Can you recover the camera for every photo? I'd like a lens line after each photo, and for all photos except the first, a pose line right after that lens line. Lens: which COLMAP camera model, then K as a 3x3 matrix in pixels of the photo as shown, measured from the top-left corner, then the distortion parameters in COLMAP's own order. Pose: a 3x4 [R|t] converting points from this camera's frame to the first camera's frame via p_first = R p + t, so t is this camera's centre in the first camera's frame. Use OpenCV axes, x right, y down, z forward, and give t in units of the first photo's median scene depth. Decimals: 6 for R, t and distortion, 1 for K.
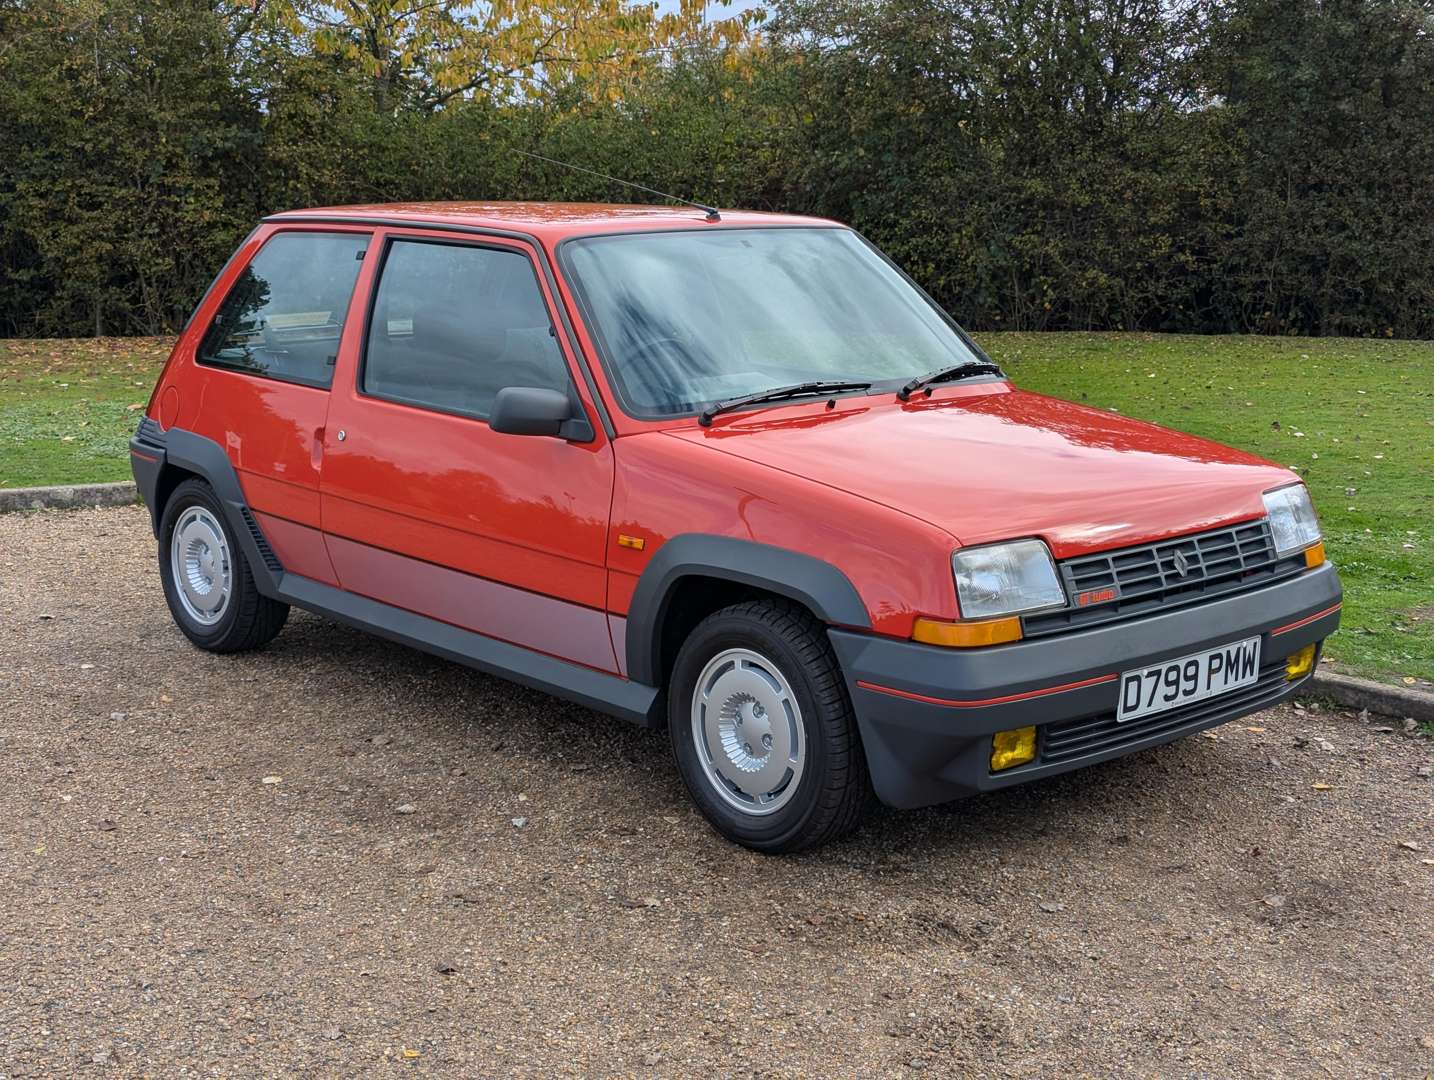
lens RADIAL K [[2070.8, 0, 714.1], [0, 2070.8, 518.6], [0, 0, 1]] dist [0.132983, -0.303797]
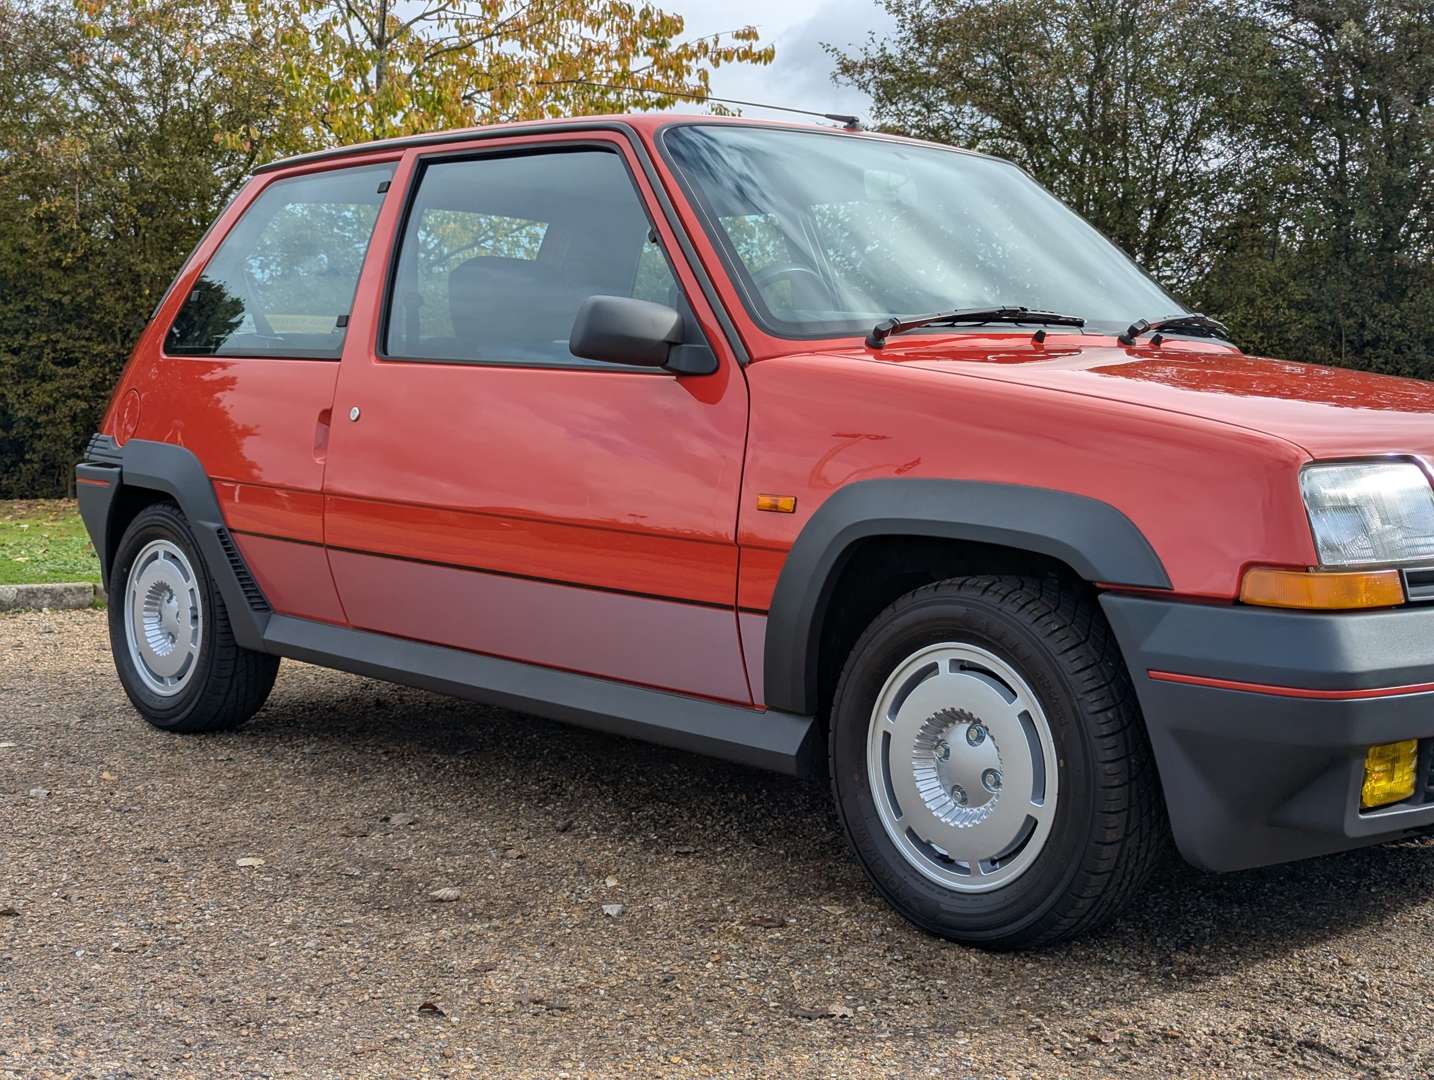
lens RADIAL K [[2054.1, 0, 717.0], [0, 2054.1, 540.0], [0, 0, 1]] dist [0.073531, -0.032490]
pose [[0.999909, 0.003909, 0.012910, -0.066534], [-0.002561, 0.994696, -0.102830, 0.091591], [-0.013243, 0.102787, 0.994615, 0.305881]]
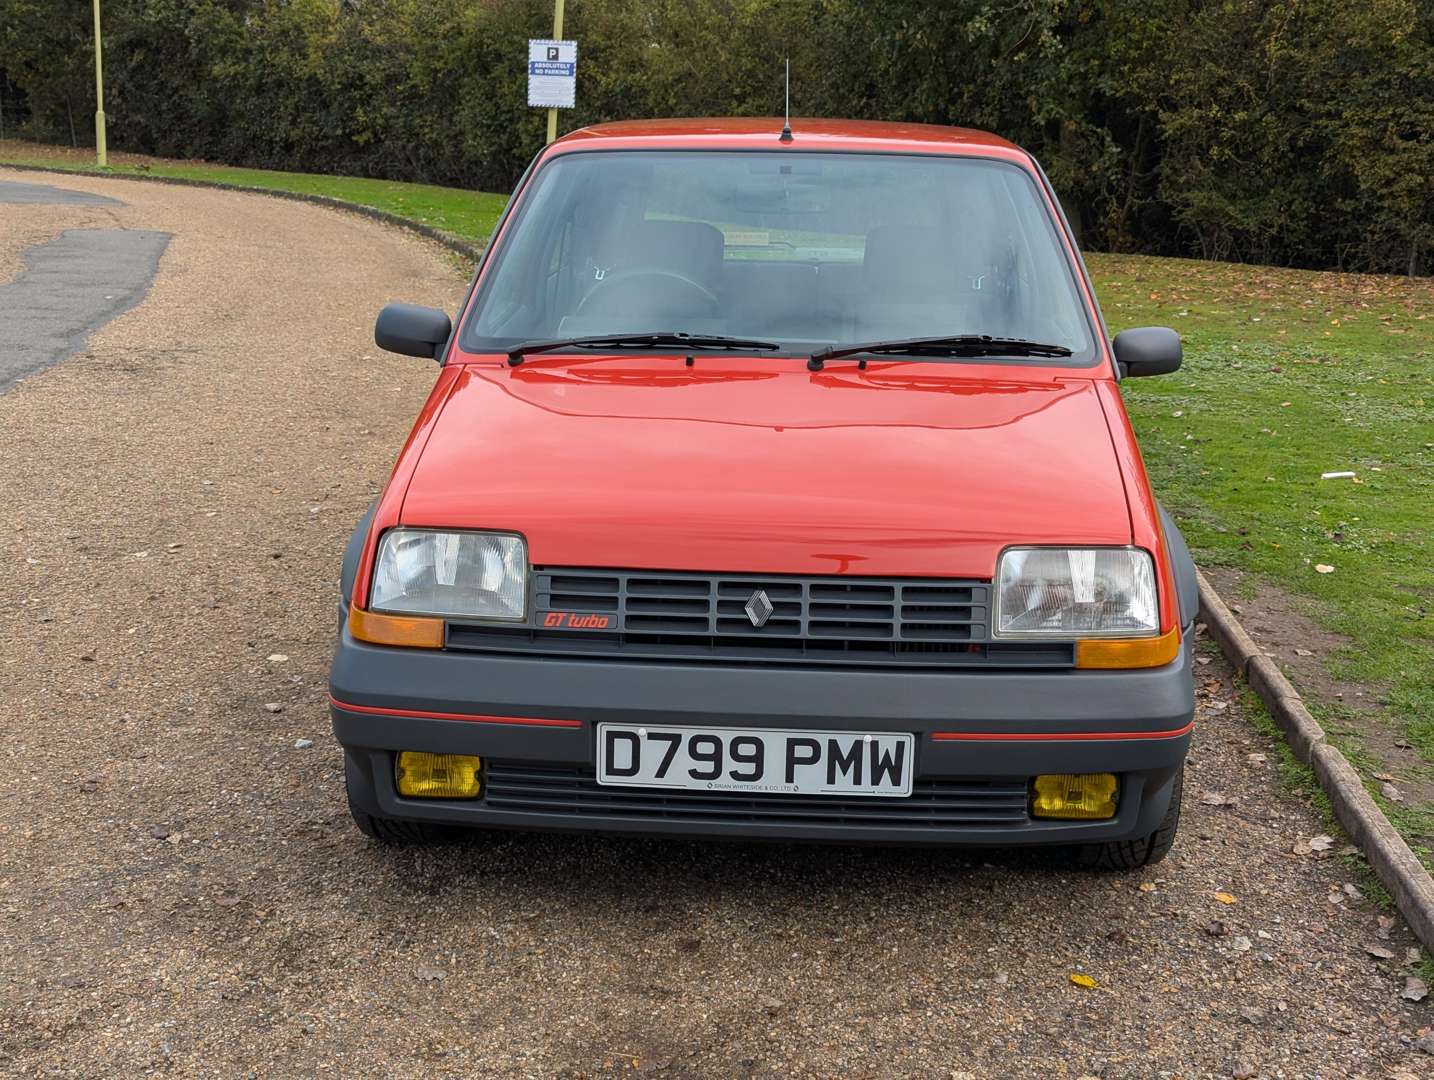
lens RADIAL K [[2054.6, 0, 717.0], [0, 2054.6, 540.0], [0, 0, 1]] dist [0.230140, -0.642181]
pose [[0.690369, 0.167728, -0.703745, 0.688427], [-0.139226, 0.985373, 0.098270, -0.069659], [0.709934, 0.030137, 0.703623, 0.431637]]
